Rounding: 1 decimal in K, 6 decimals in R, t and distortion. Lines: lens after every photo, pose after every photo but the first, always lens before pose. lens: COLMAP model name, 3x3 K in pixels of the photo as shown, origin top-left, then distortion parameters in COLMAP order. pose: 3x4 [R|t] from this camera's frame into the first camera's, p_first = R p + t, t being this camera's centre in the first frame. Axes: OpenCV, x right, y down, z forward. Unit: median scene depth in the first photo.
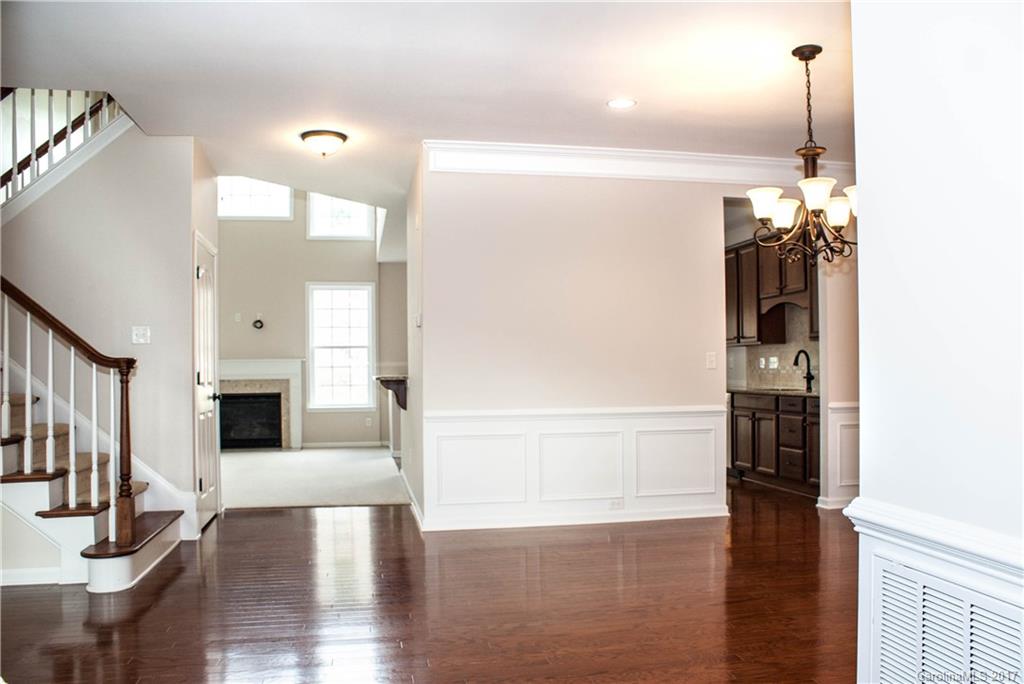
lens RADIAL K [[806.4, 0, 510.1], [0, 806.4, 358.8], [0, 0, 1]] dist [-0.150463, 0.117416]
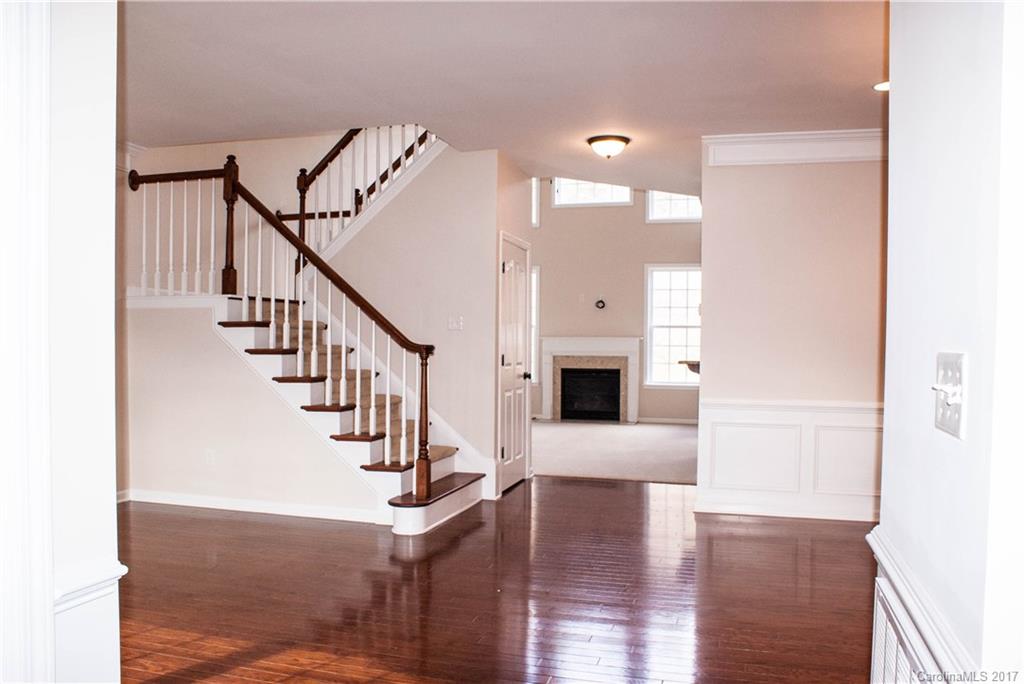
lens RADIAL K [[806.4, 0, 510.1], [0, 806.4, 358.8], [0, 0, 1]] dist [-0.150463, 0.117416]
pose [[0.889565, 0.029293, -0.455868, 0.155795], [-0.013089, 0.999167, 0.038662, -0.023923], [0.456621, -0.028425, 0.889207, -0.038027]]
